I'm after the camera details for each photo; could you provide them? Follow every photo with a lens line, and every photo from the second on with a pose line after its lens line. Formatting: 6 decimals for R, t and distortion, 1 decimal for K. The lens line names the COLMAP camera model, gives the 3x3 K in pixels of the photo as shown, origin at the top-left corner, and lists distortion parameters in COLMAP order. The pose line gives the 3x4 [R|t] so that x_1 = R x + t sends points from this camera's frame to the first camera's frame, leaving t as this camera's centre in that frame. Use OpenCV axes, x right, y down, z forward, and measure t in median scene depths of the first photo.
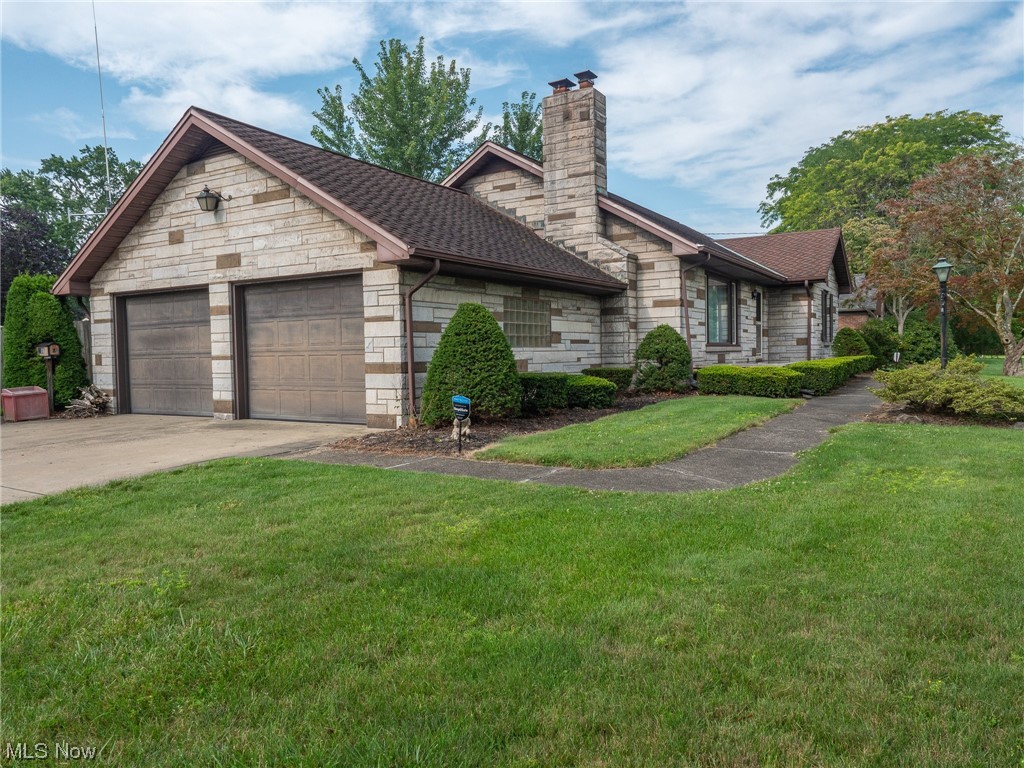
lens RADIAL K [[735.8, 0, 512.0], [0, 735.8, 384.0], [0, 0, 1]] dist [-0.006458, 0.010207]
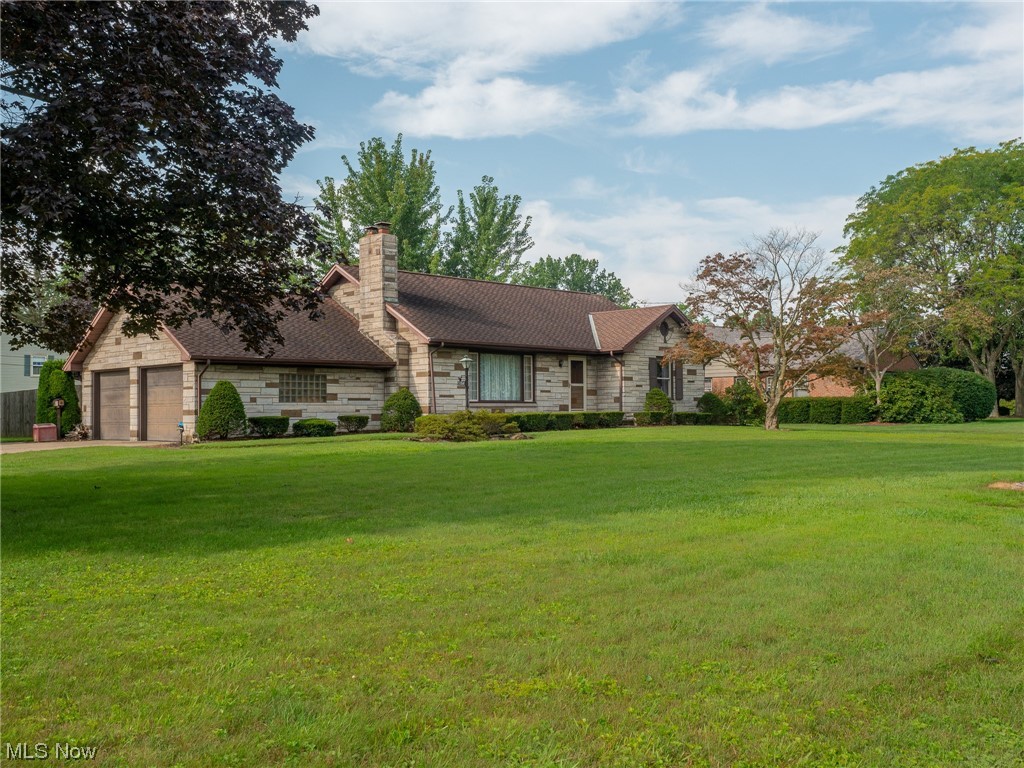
lens RADIAL K [[1016.0, 0, 512.0], [0, 1016.0, 384.0], [0, 0, 1]] dist [0.013349, 0.001524]
pose [[0.971185, 0.001654, -0.238320, 0.992725], [-0.018092, 0.997602, -0.066804, 0.051982], [0.237638, 0.069191, 0.968886, -1.095932]]
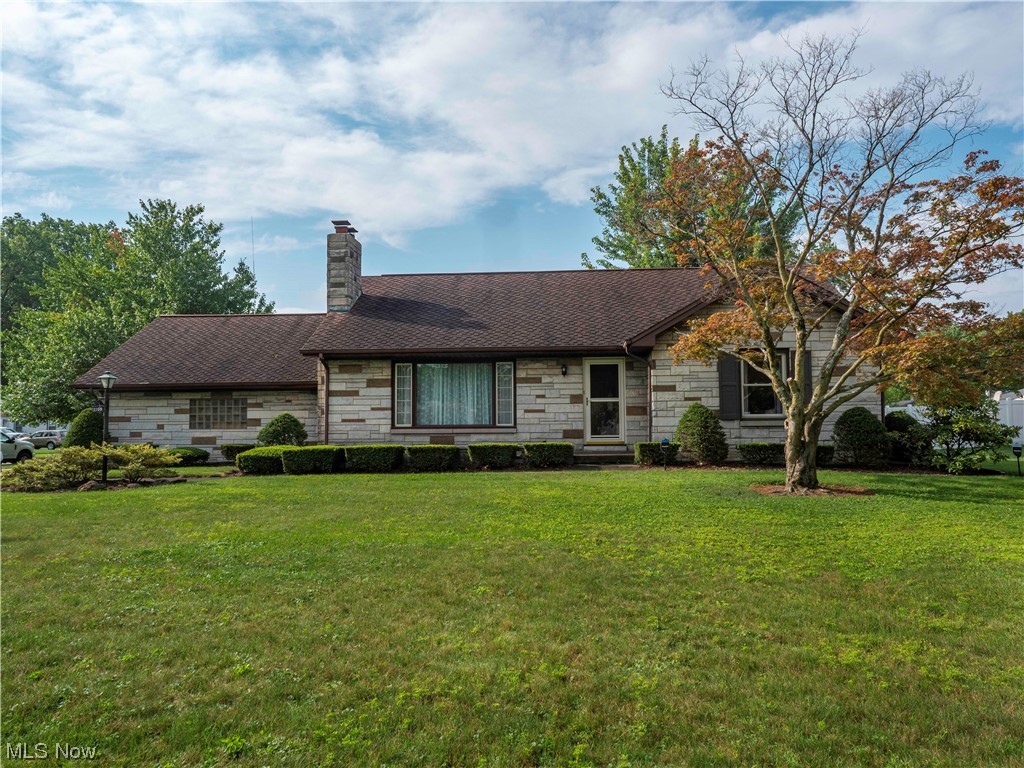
lens RADIAL K [[735.8, 0, 512.0], [0, 735.8, 384.0], [0, 0, 1]] dist [-0.006458, 0.010207]
pose [[0.449522, -0.038631, -0.892433, 1.628076], [-0.037799, 0.997347, -0.062213, -0.068677], [0.892469, 0.061699, 0.446869, 0.807465]]
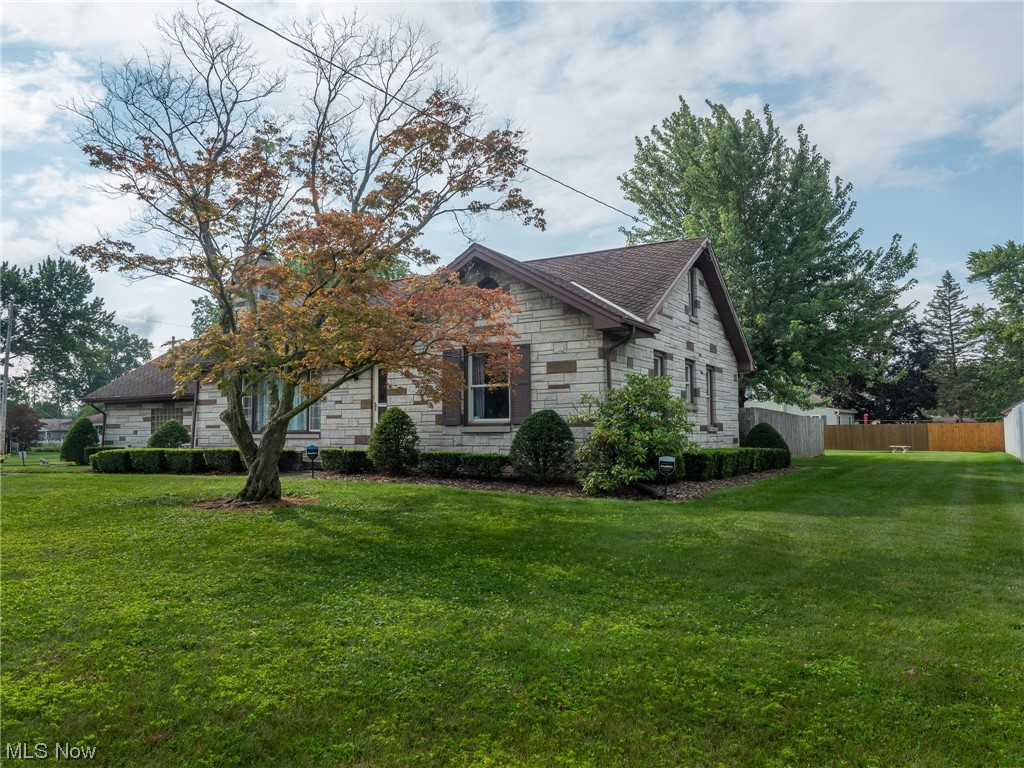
lens RADIAL K [[735.8, 0, 512.0], [0, 735.8, 384.0], [0, 0, 1]] dist [-0.006458, 0.010207]
pose [[0.019171, -0.055842, -0.998256, 1.799768], [-0.039937, 0.997599, -0.056573, -0.101217], [0.999018, 0.040952, 0.016895, 1.739191]]
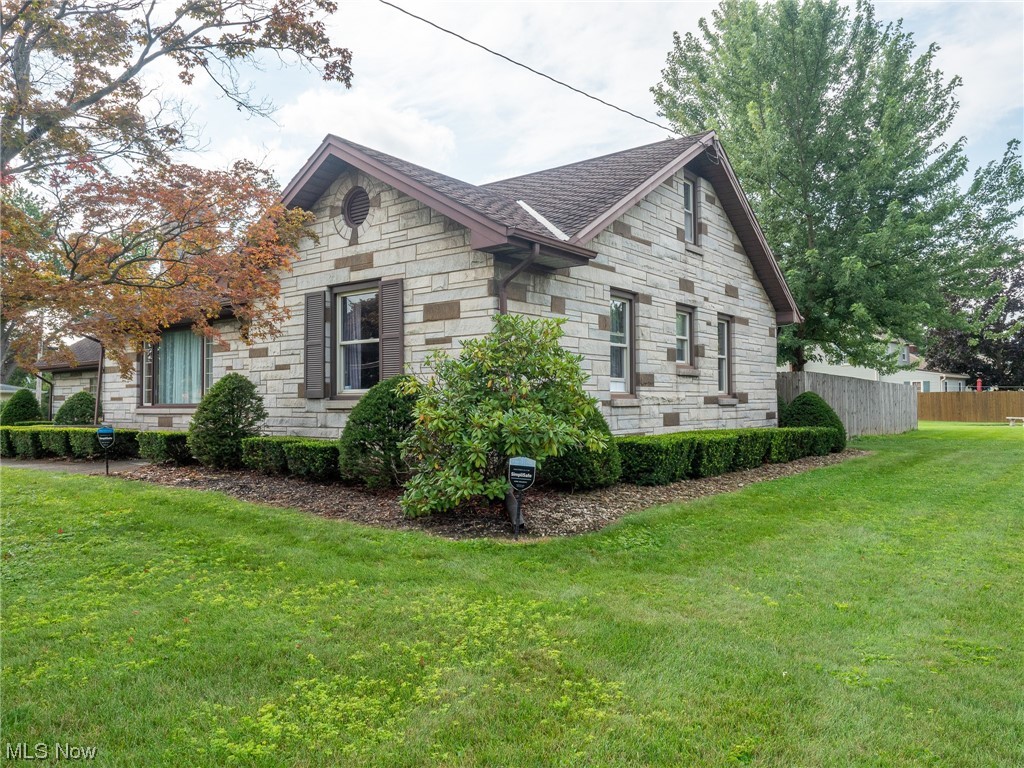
lens RADIAL K [[735.8, 0, 512.0], [0, 735.8, 384.0], [0, 0, 1]] dist [-0.006458, 0.010207]
pose [[-0.108084, -0.011255, -0.994078, 1.454812], [-0.036291, 0.999314, -0.007368, -0.115449], [0.993479, 0.035280, -0.108418, 1.960781]]
